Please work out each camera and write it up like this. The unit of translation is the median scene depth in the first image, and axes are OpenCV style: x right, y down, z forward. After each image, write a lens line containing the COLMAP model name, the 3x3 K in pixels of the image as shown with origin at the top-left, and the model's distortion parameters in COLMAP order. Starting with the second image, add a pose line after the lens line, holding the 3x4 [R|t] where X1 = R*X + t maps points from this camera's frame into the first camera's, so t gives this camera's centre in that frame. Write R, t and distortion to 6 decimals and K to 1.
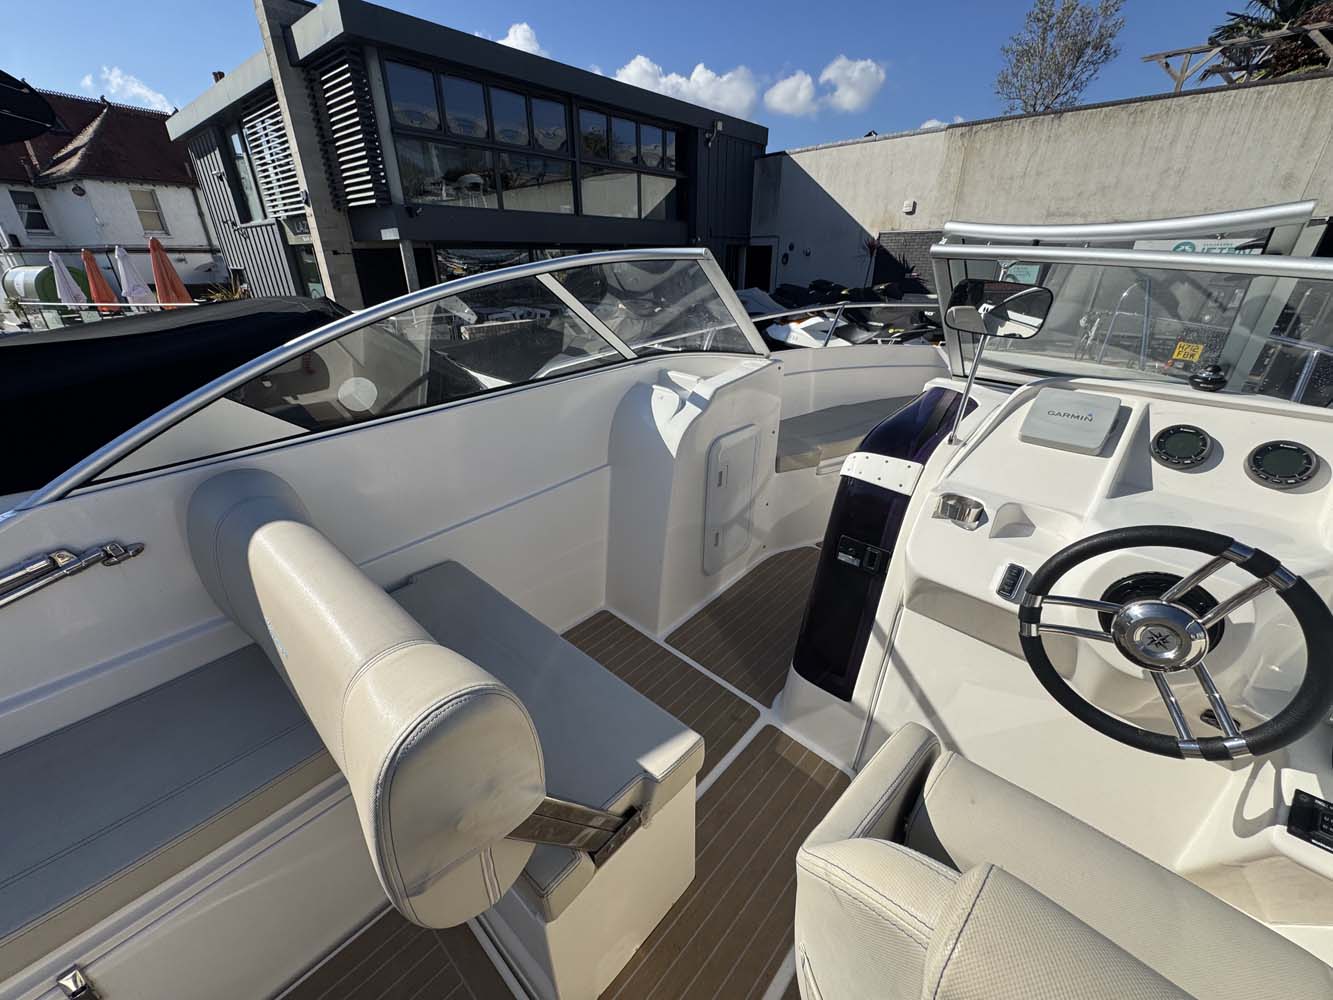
lens RADIAL K [[535.1, 0, 665.2], [0, 535.1, 503.9], [0, 0, 1]] dist [-0.000168, -0.000357]
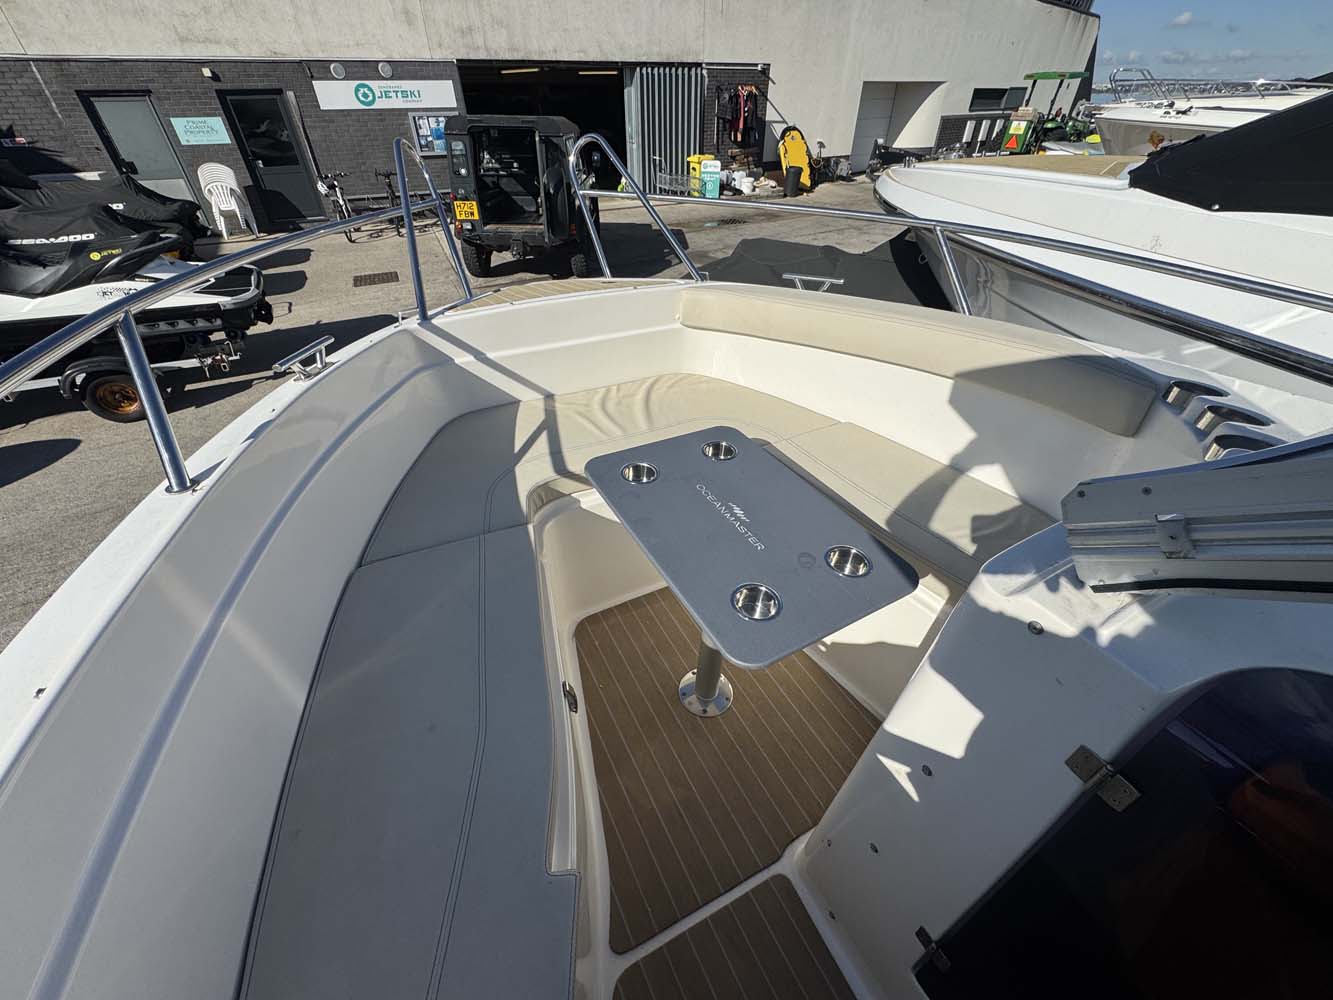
lens RADIAL K [[535.1, 0, 667.5], [0, 535.1, 502.7], [0, 0, 1]] dist [-0.000168, -0.000357]
pose [[0.345864, -0.566468, 0.747992, 0.047348], [0.401167, 0.809929, 0.427879, -0.082506], [-0.848200, 0.152082, 0.507374, 0.183613]]
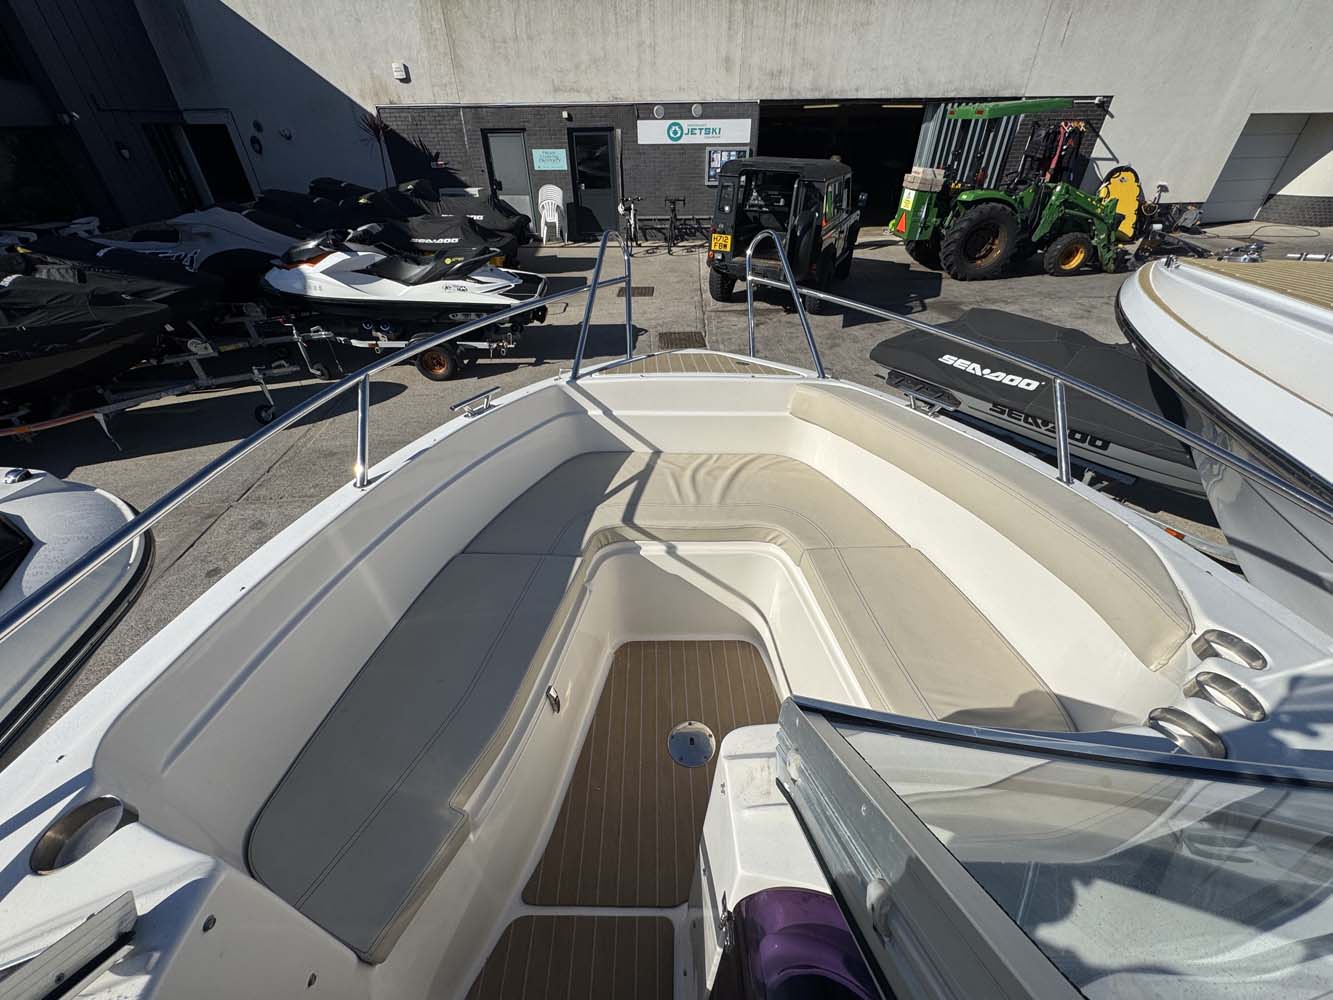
lens RADIAL K [[535.1, 0, 664.2], [0, 535.1, 503.2], [0, 0, 1]] dist [-0.000168, -0.000357]
pose [[0.733102, -0.398769, 0.550949, 0.063051], [0.292882, 0.916218, 0.273431, -0.089027], [-0.613825, -0.039090, 0.788474, 0.136473]]
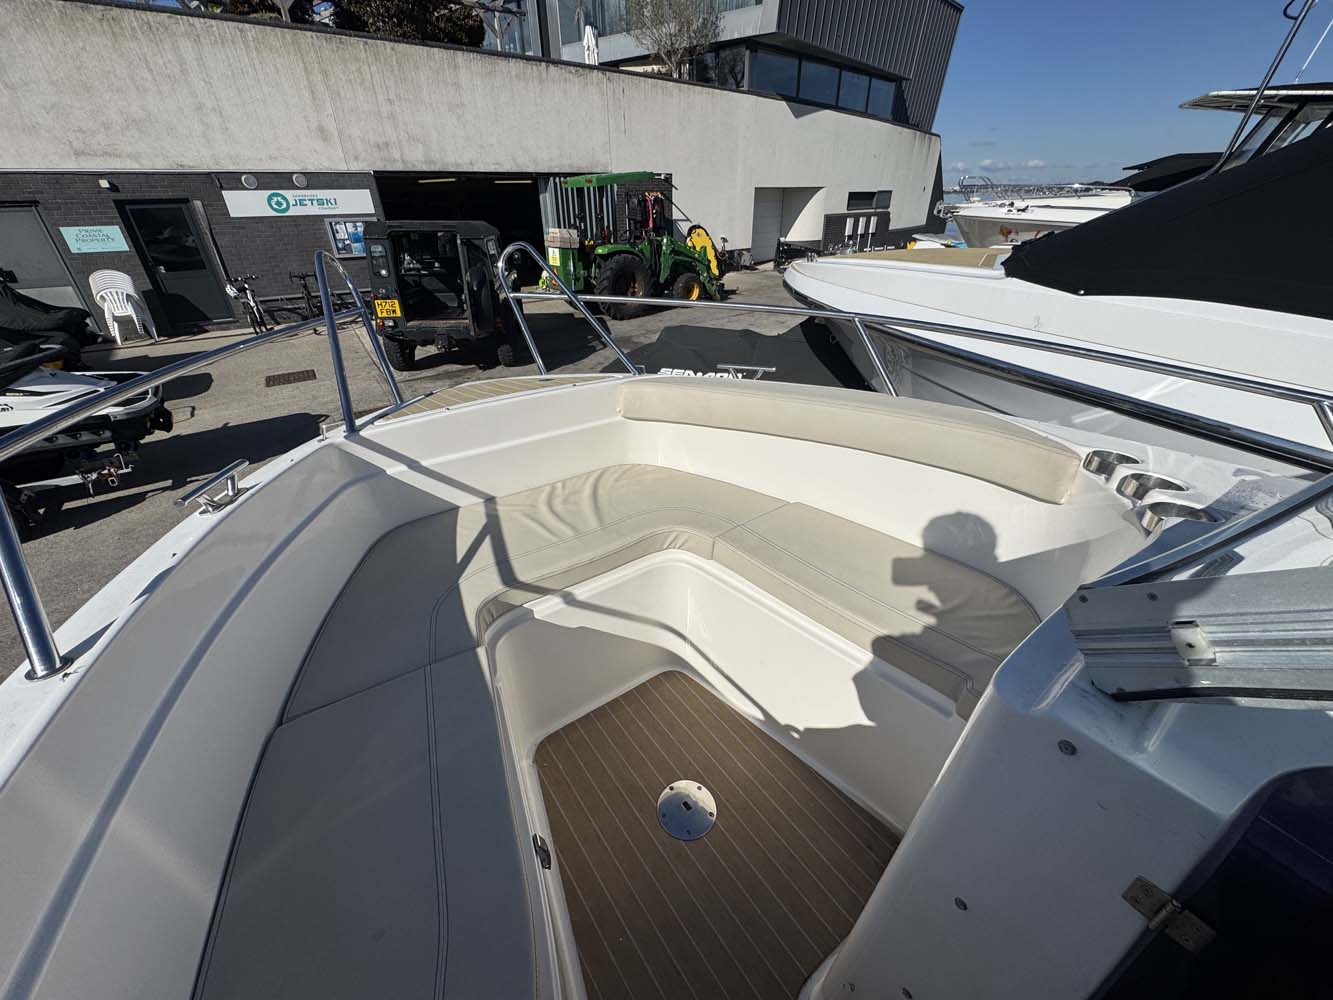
lens RADIAL K [[535.1, 0, 667.4], [0, 535.1, 502.3], [0, 0, 1]] dist [-0.000168, -0.000357]
pose [[0.208296, -0.482499, 0.850769, 0.053317], [0.425637, 0.827879, 0.365307, -0.087736], [-0.880594, 0.286027, 0.377813, 0.188614]]
